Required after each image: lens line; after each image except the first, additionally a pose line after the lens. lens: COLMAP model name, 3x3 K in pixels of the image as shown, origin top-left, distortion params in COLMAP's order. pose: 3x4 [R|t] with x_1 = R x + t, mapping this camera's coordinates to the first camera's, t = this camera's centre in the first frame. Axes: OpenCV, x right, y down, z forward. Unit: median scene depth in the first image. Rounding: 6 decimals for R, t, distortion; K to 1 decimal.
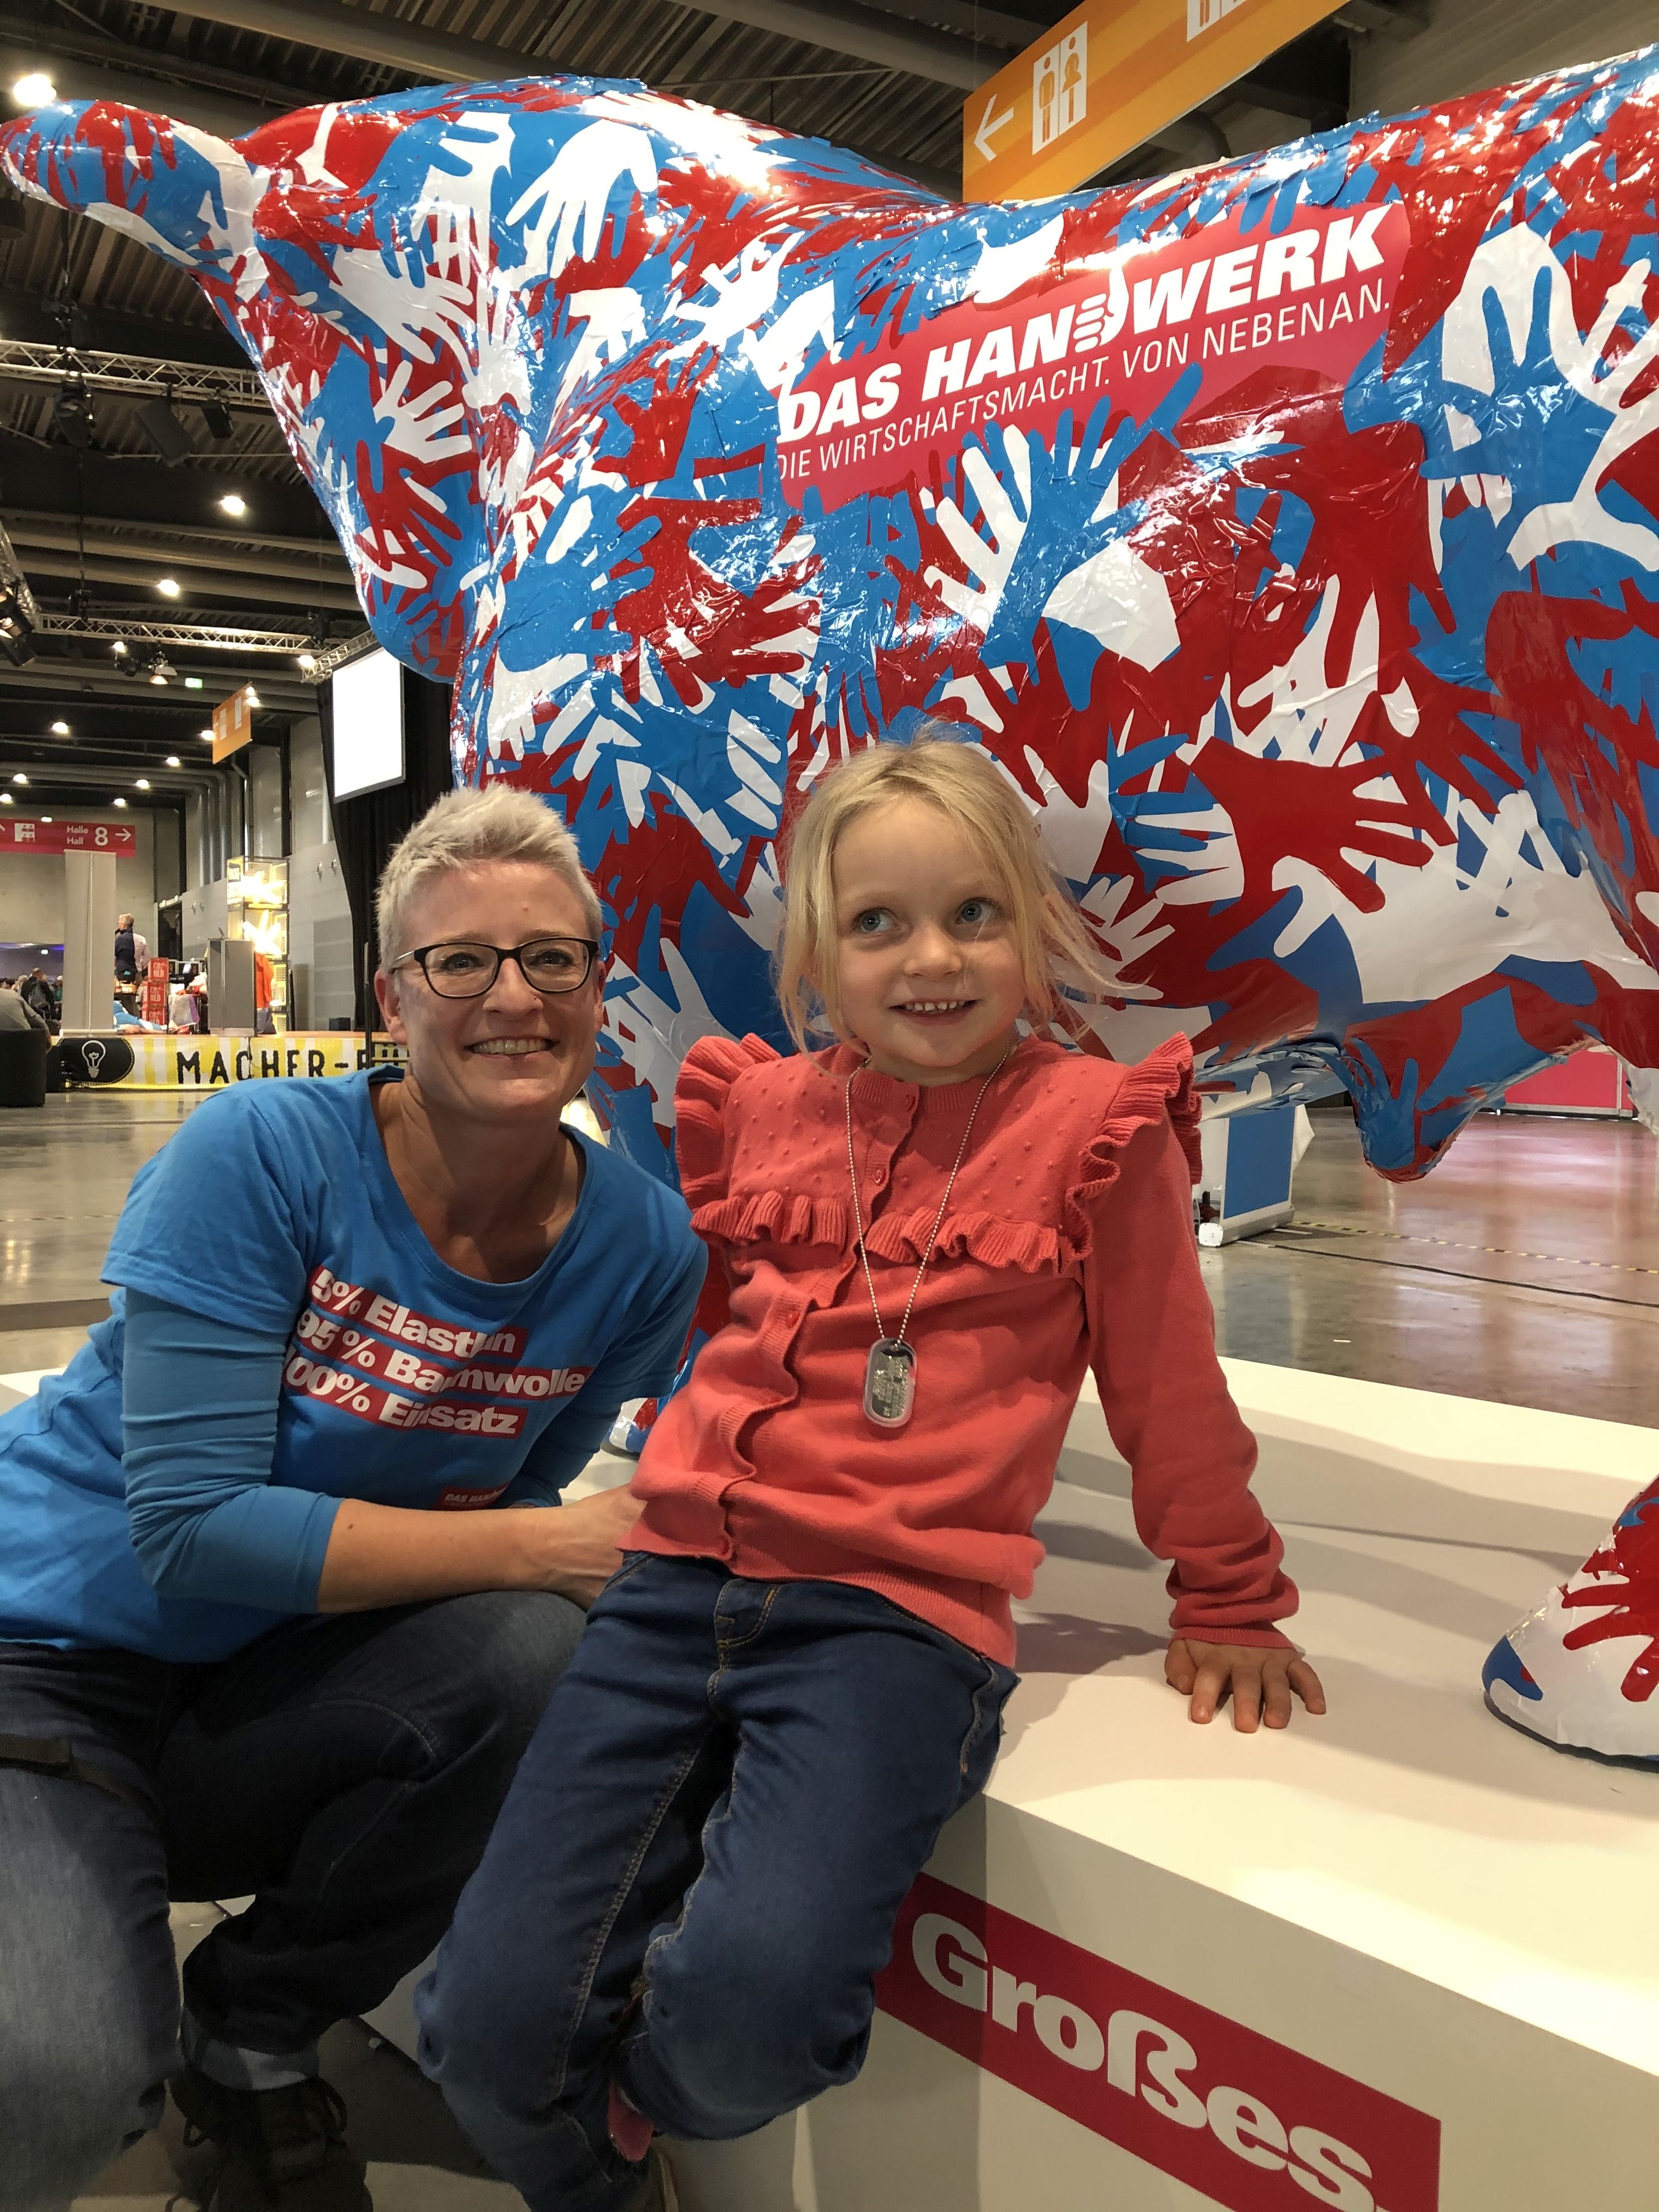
lens RADIAL K [[1816.5, 0, 827.1], [0, 1816.5, 1120.1], [0, 0, 1]] dist [0.004675, -0.000471]
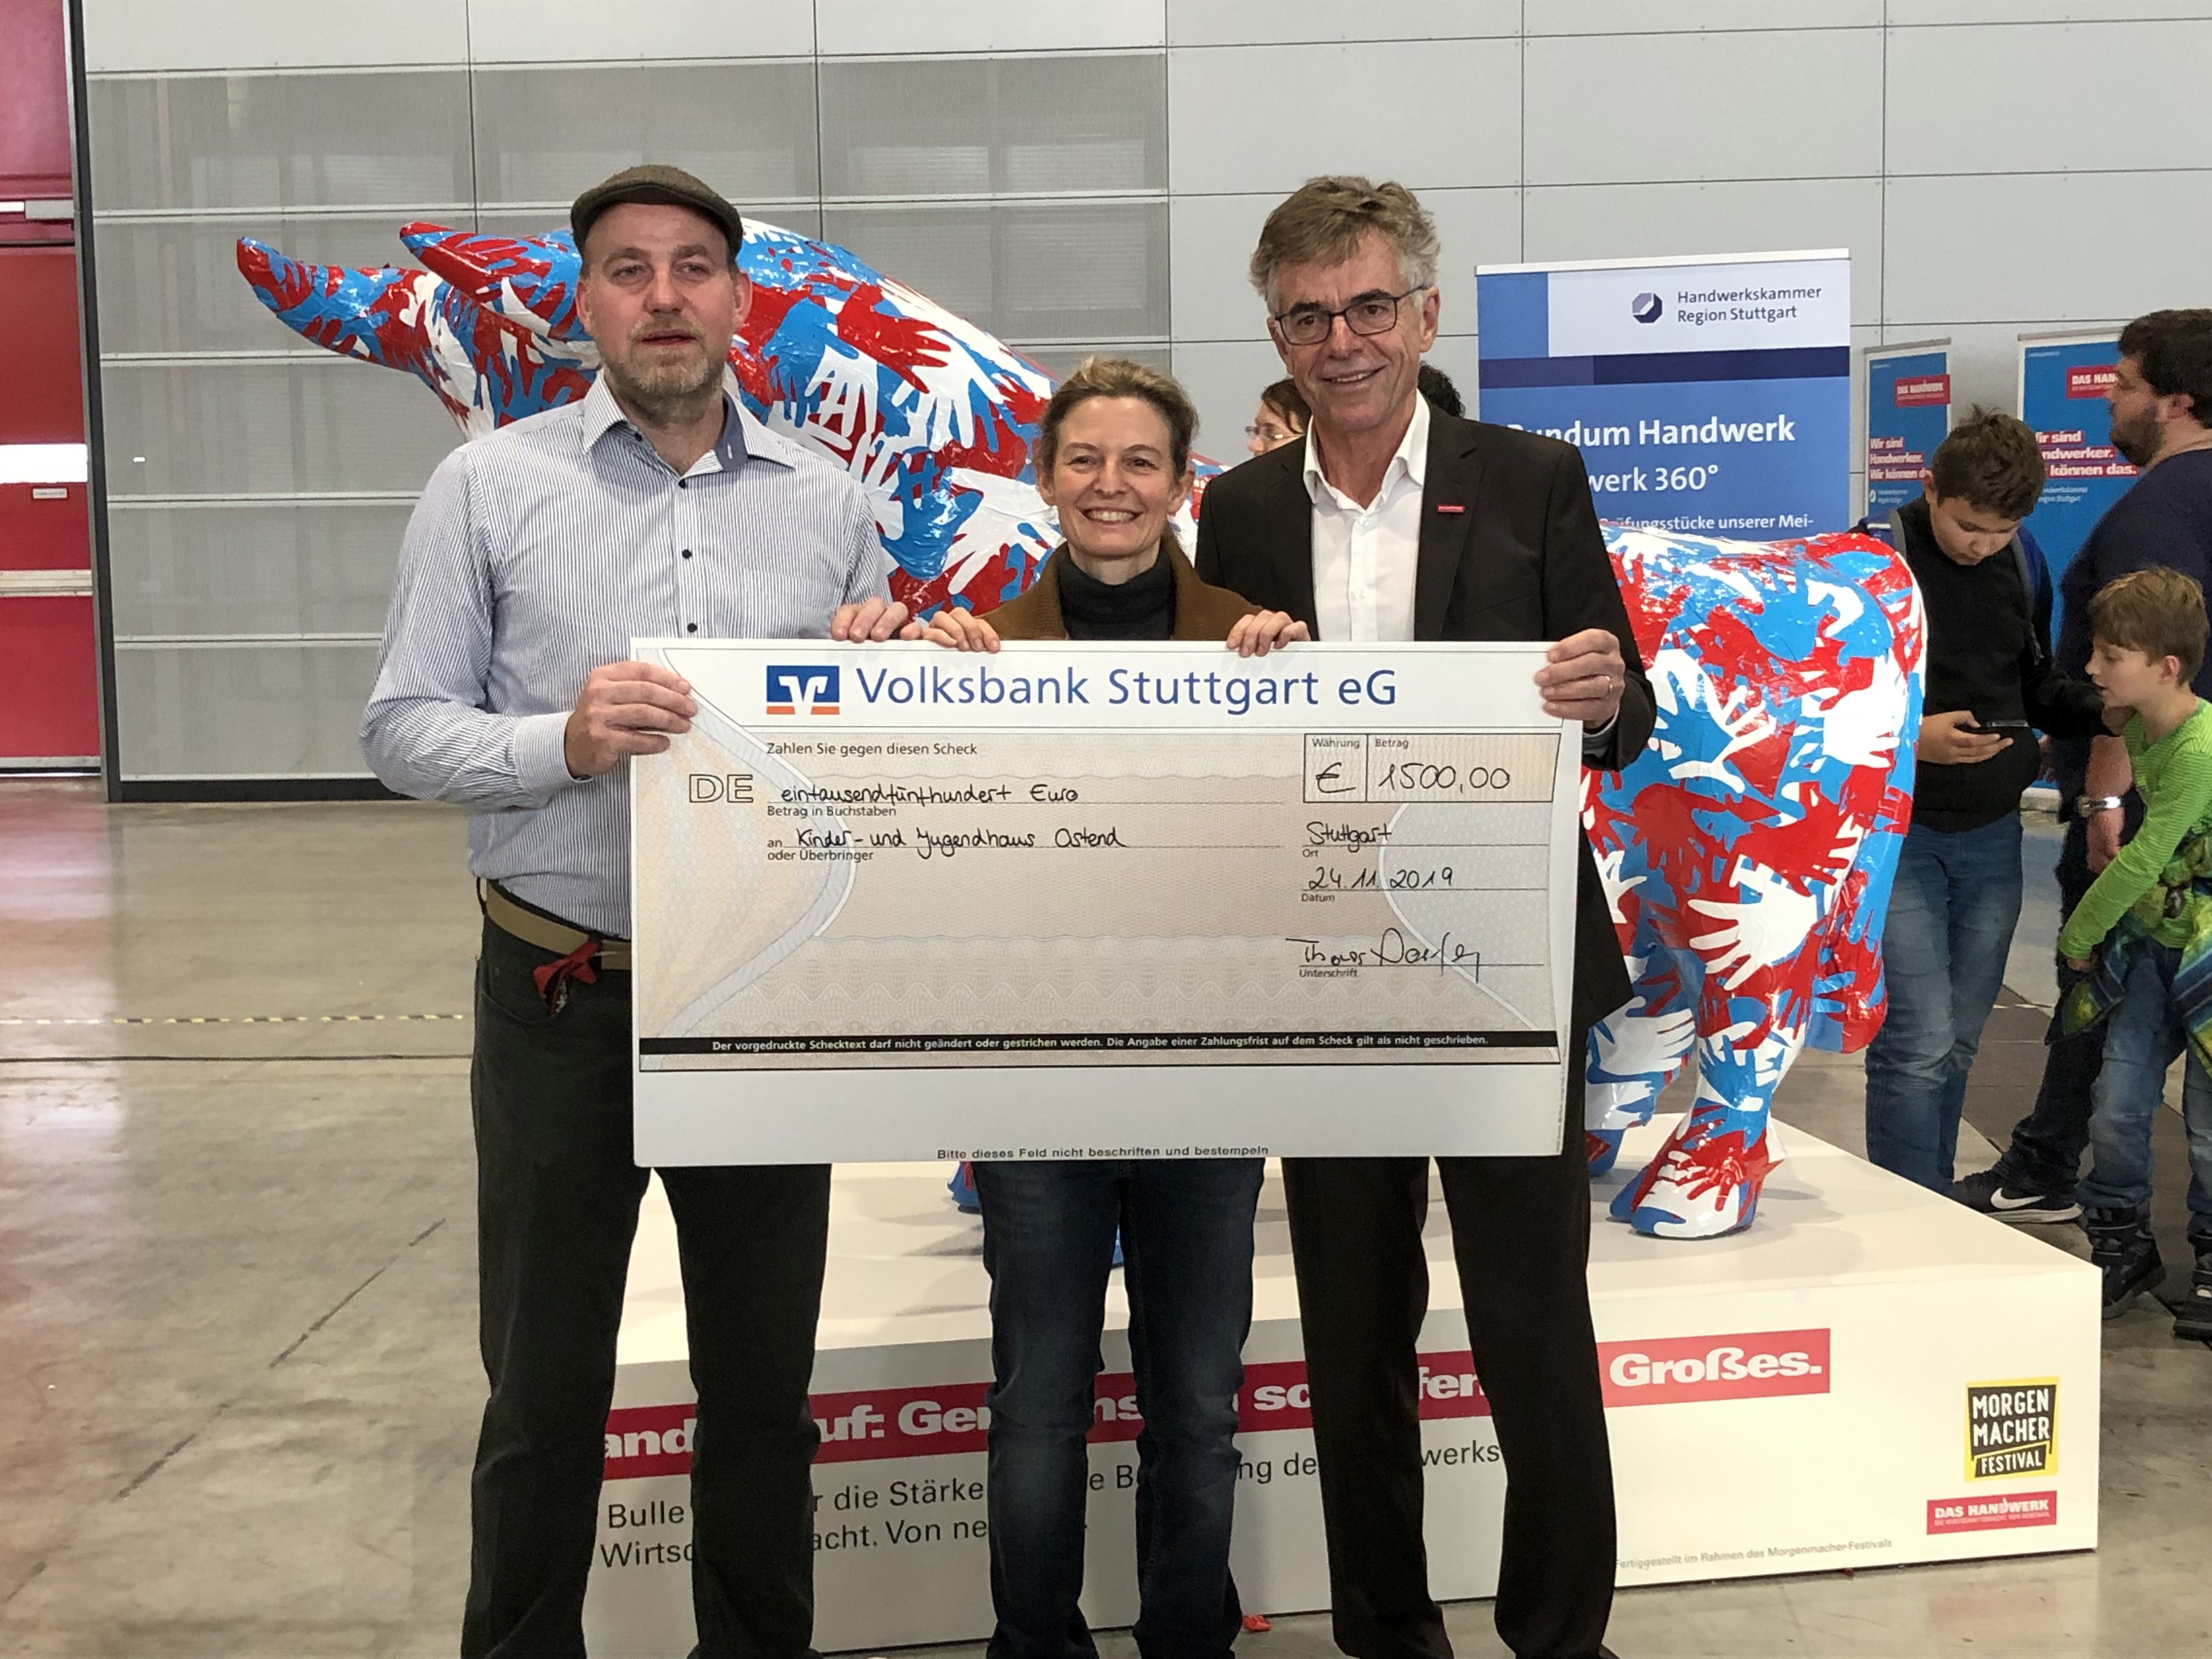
lens RADIAL K [[3216.0, 0, 1106.0], [0, 3216.0, 826.0], [0, 0, 1]] dist [0.039761, 0.000000]
pose [[0.513949, -0.101795, 0.851759, -3.825251], [0.066634, 0.994671, 0.078668, -0.639622], [-0.855229, 0.016325, 0.517994, -0.636679]]
